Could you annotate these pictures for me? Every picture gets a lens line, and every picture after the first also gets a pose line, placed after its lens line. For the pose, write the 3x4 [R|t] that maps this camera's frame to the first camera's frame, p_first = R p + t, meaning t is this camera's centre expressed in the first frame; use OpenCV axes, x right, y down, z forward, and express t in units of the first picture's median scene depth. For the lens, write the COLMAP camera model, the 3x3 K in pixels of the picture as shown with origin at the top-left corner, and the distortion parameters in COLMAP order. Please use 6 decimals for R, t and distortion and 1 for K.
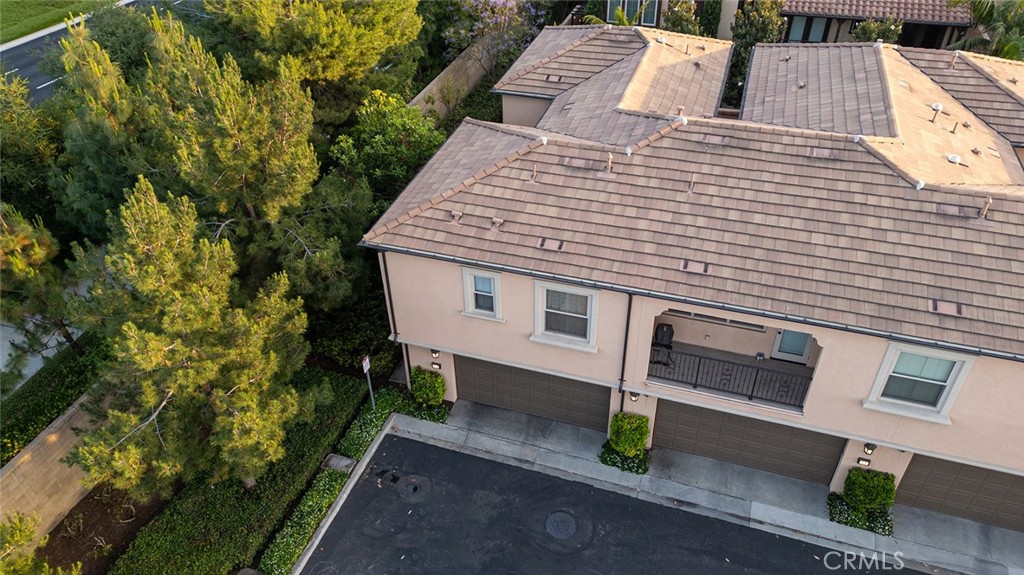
lens RADIAL K [[703.6, 0, 512.0], [0, 703.6, 287.5], [0, 0, 1]] dist [-0.001950, -0.003038]
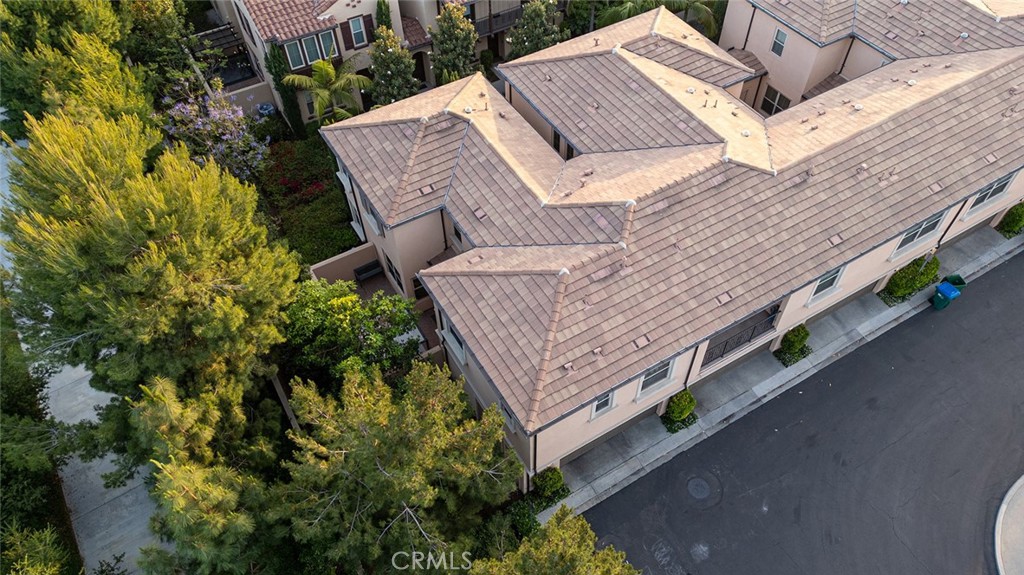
lens RADIAL K [[703.6, 0, 512.0], [0, 703.6, 287.5], [0, 0, 1]] dist [-0.001950, -0.003038]
pose [[0.661904, -0.572934, 0.483352, -0.659652], [0.466958, 0.819580, 0.332024, -0.669928], [-0.586373, 0.005937, 0.810019, 0.058869]]
